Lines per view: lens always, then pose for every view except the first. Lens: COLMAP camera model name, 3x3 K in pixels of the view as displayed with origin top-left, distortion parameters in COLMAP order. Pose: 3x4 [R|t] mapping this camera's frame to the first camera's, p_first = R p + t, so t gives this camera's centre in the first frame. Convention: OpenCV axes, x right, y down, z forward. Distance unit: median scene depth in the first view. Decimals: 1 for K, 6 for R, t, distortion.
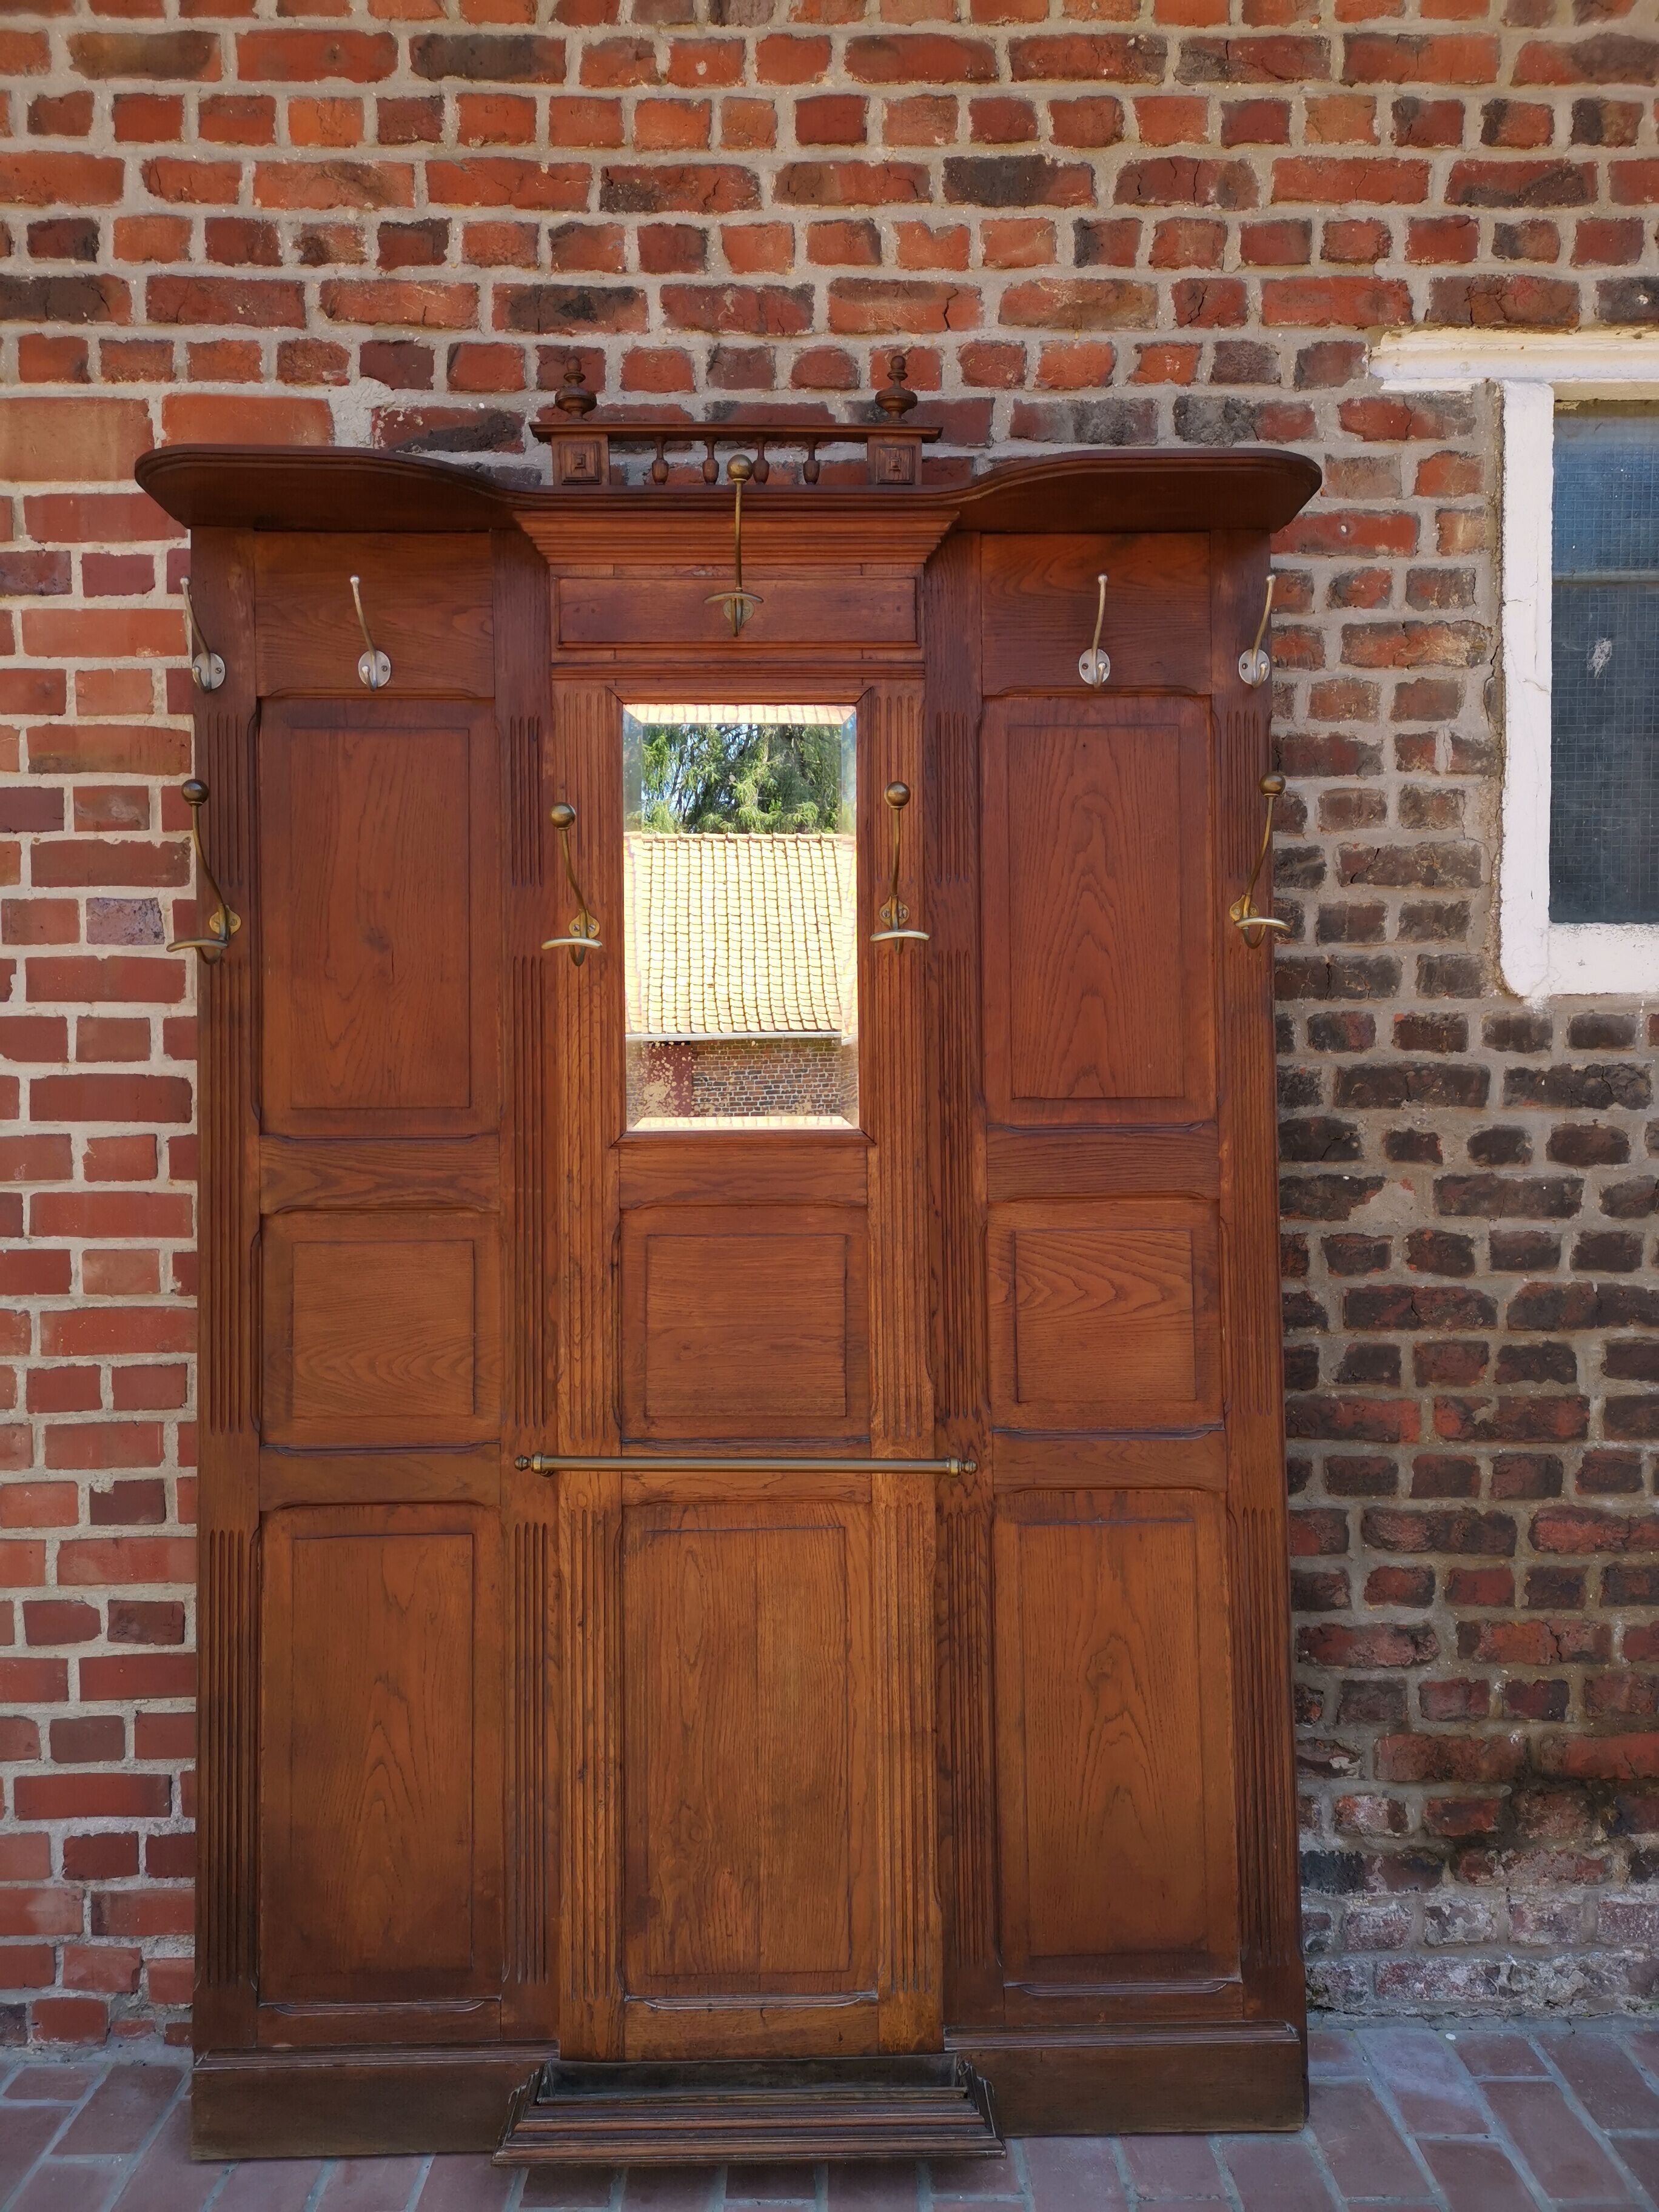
lens RADIAL K [[1692.3, 0, 833.9], [0, 1692.3, 1110.3], [0, 0, 1]] dist [0.063449, -0.067508]
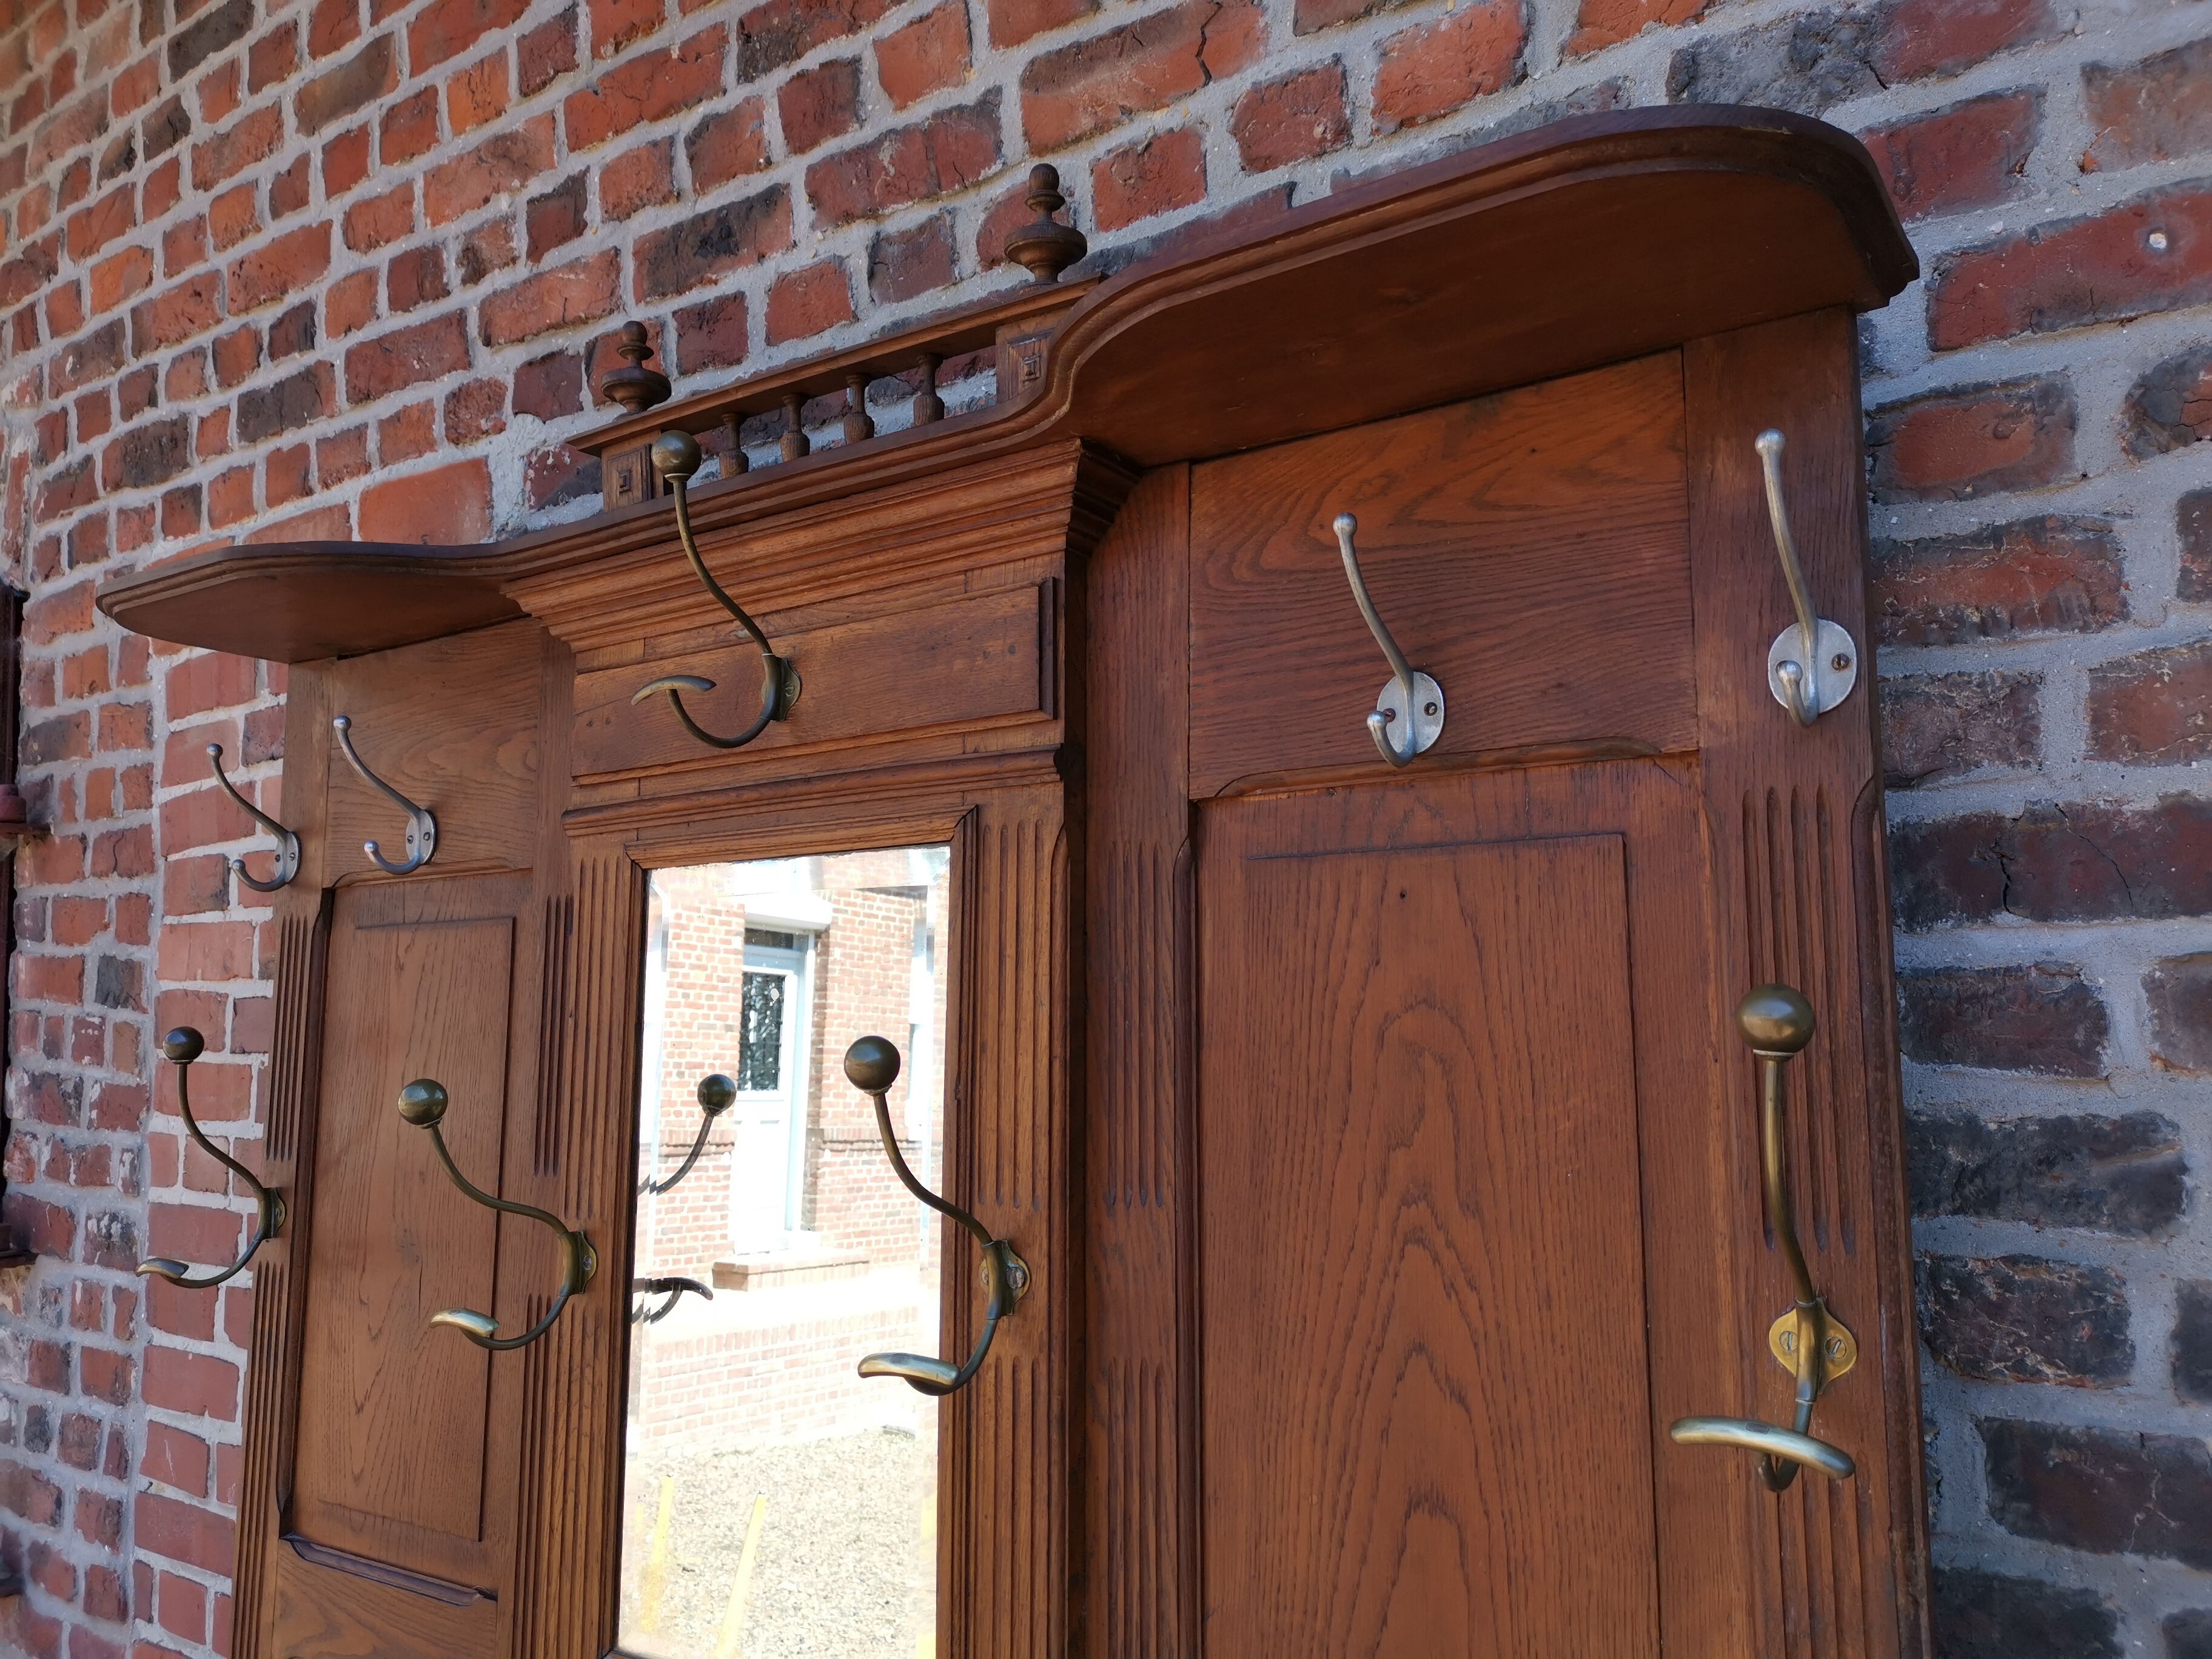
lens RADIAL K [[1694.0, 0, 1115.0], [0, 1694.0, 828.6], [0, 0, 1]] dist [0.053844, -0.053239]
pose [[0.803450, -0.067251, -0.591562, 0.333467], [0.002171, 0.993924, -0.110045, -0.179699], [0.595369, 0.087131, 0.798714, 0.598715]]
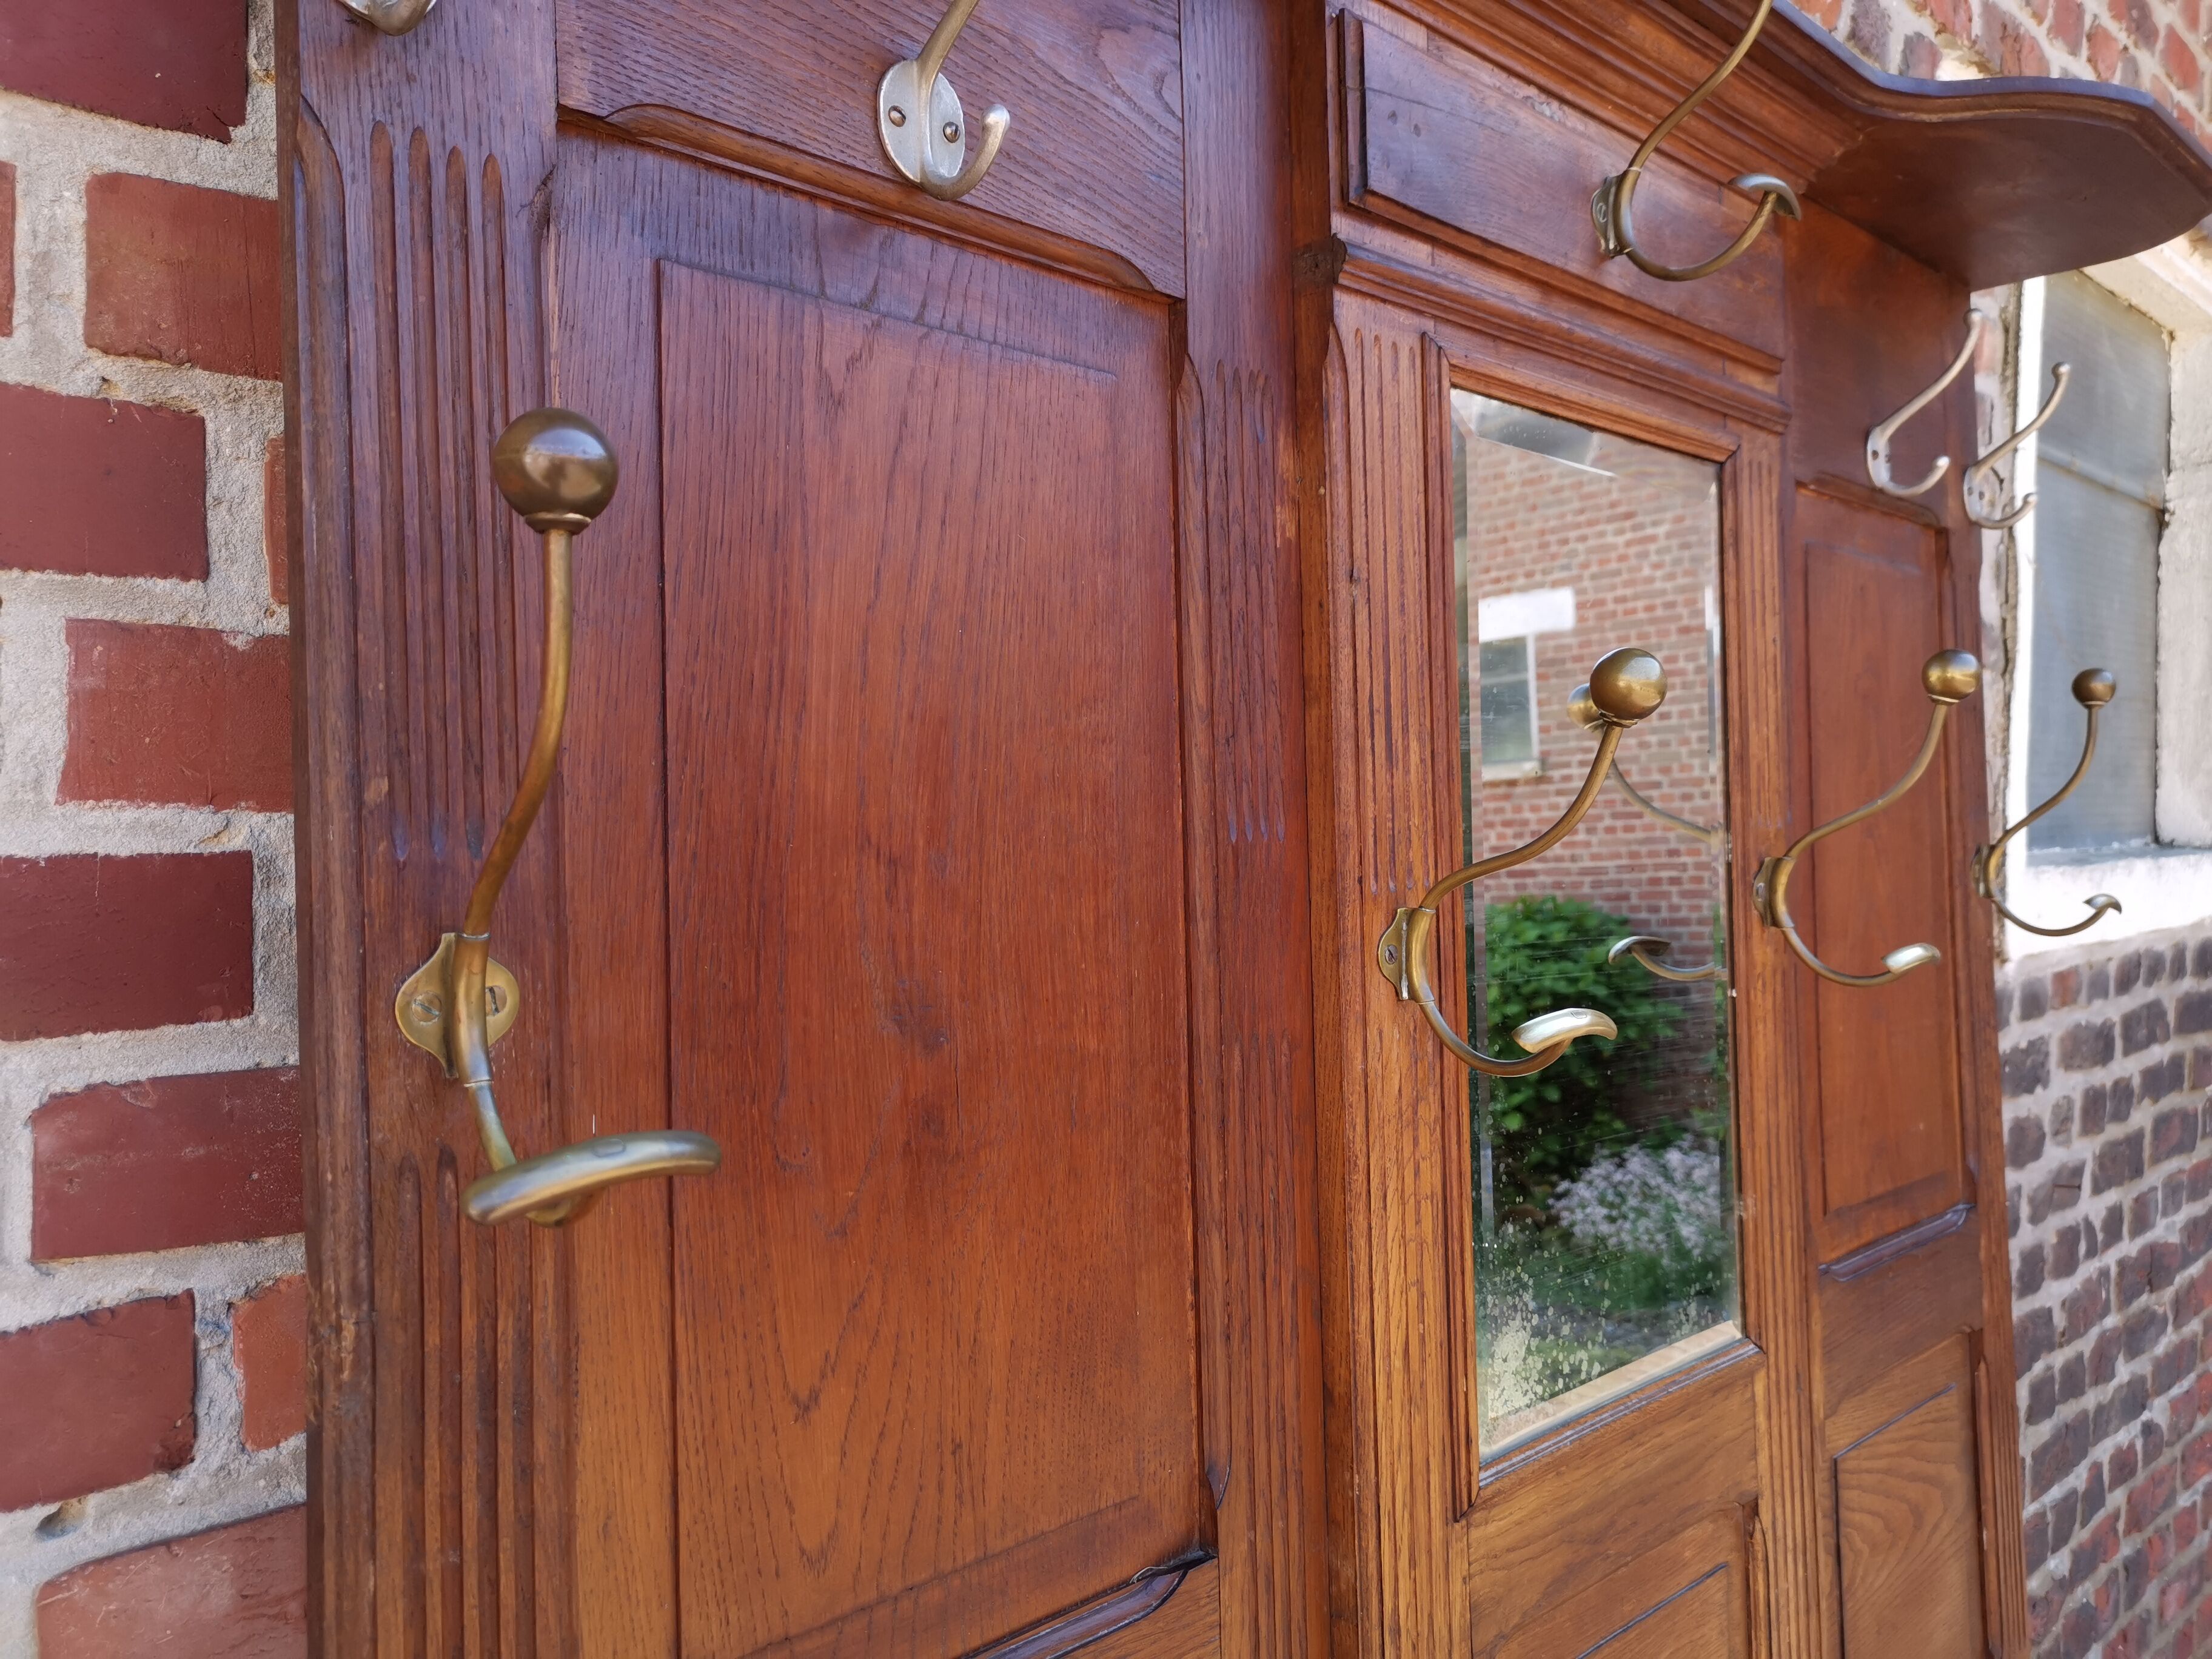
lens RADIAL K [[1701.2, 0, 1107.4], [0, 1701.2, 829.5], [0, 0, 1]] dist [0.058782, -0.073543]
pose [[0.735000, 0.000366, 0.678067, -0.431945], [0.005287, 0.999966, -0.006271, -0.126437], [-0.678046, 0.008194, 0.734973, 0.723167]]
